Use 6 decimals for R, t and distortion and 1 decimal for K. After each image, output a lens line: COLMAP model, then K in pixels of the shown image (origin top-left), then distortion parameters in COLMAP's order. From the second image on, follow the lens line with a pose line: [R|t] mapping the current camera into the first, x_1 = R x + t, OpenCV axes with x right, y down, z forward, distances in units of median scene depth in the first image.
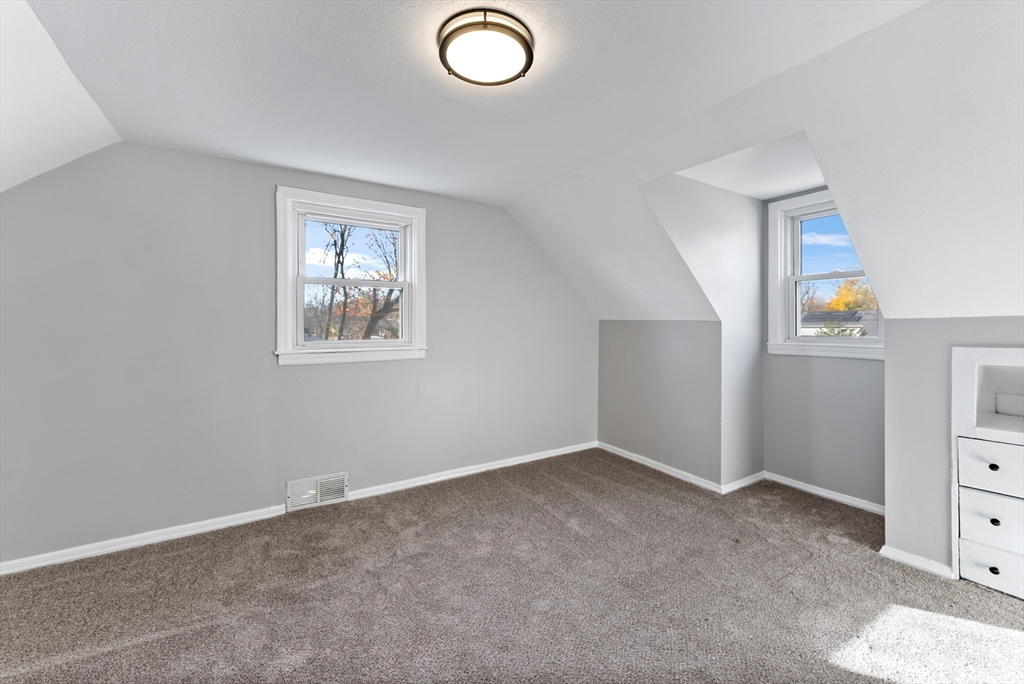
lens RADIAL K [[415.3, 0, 520.2], [0, 415.3, 323.5], [0, 0, 1]] dist [0.001470, -0.001087]
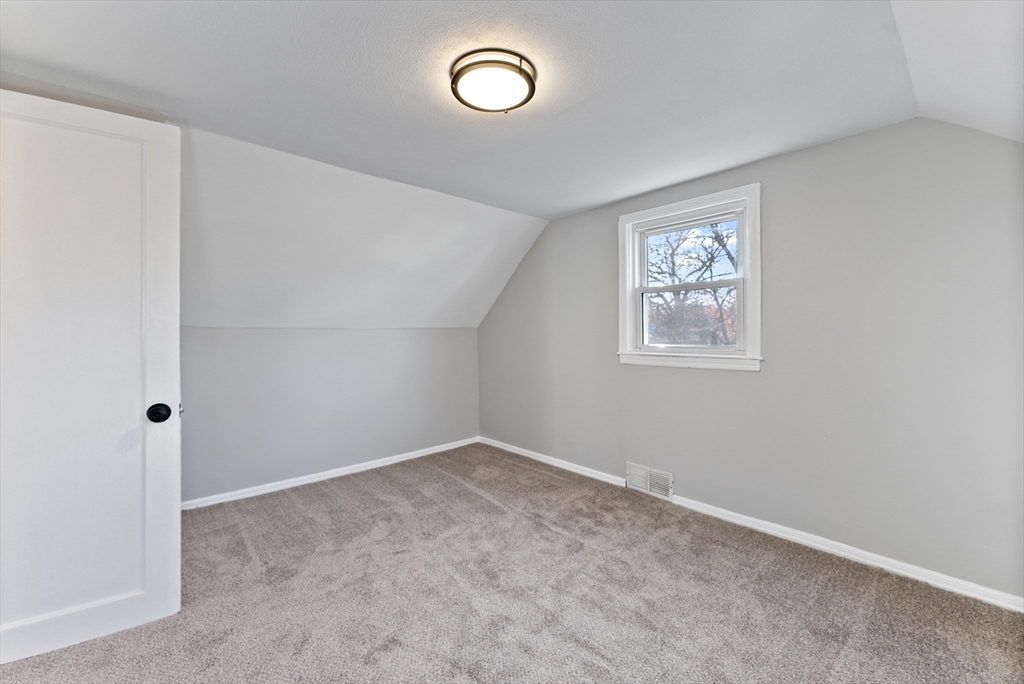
lens RADIAL K [[415.3, 0, 512.1], [0, 415.3, 336.2], [0, 0, 1]] dist [0.001470, -0.001087]
pose [[0.154443, 0.005843, -0.987984, 0.607170], [0.007532, 0.999946, 0.007091, 0.010010], [0.987973, -0.008536, 0.154391, 0.524950]]
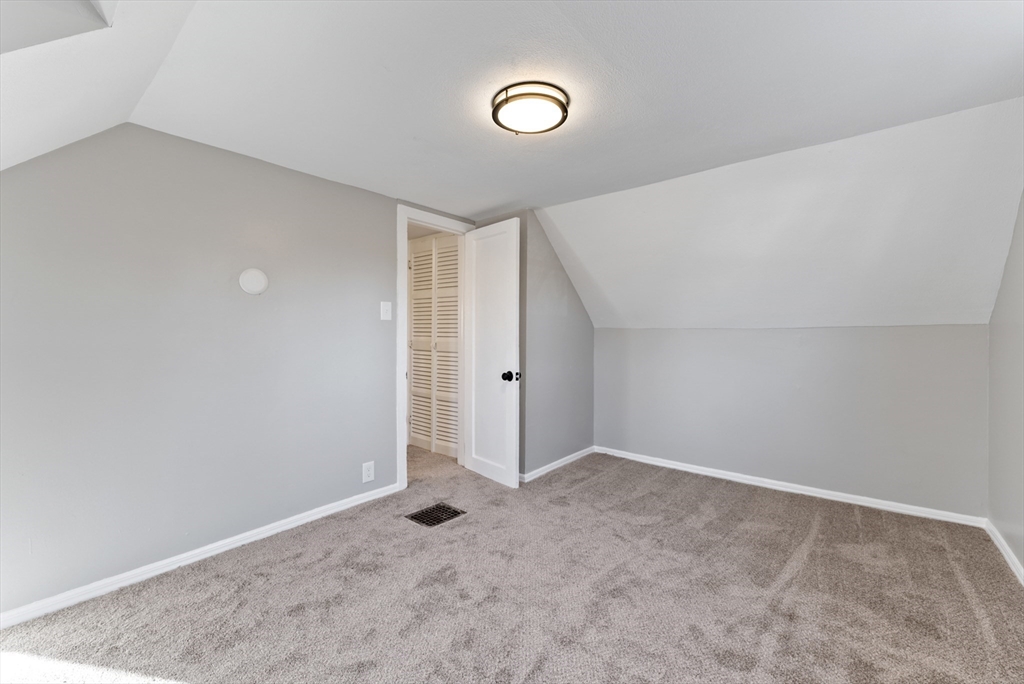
lens RADIAL K [[415.3, 0, 510.2], [0, 415.3, 340.4], [0, 0, 1]] dist [0.001470, -0.001087]
pose [[-0.957850, 0.003874, -0.287242, 0.197654], [0.000229, 0.999919, 0.012720, 0.009668], [0.287268, 0.012118, -0.957774, 1.292976]]
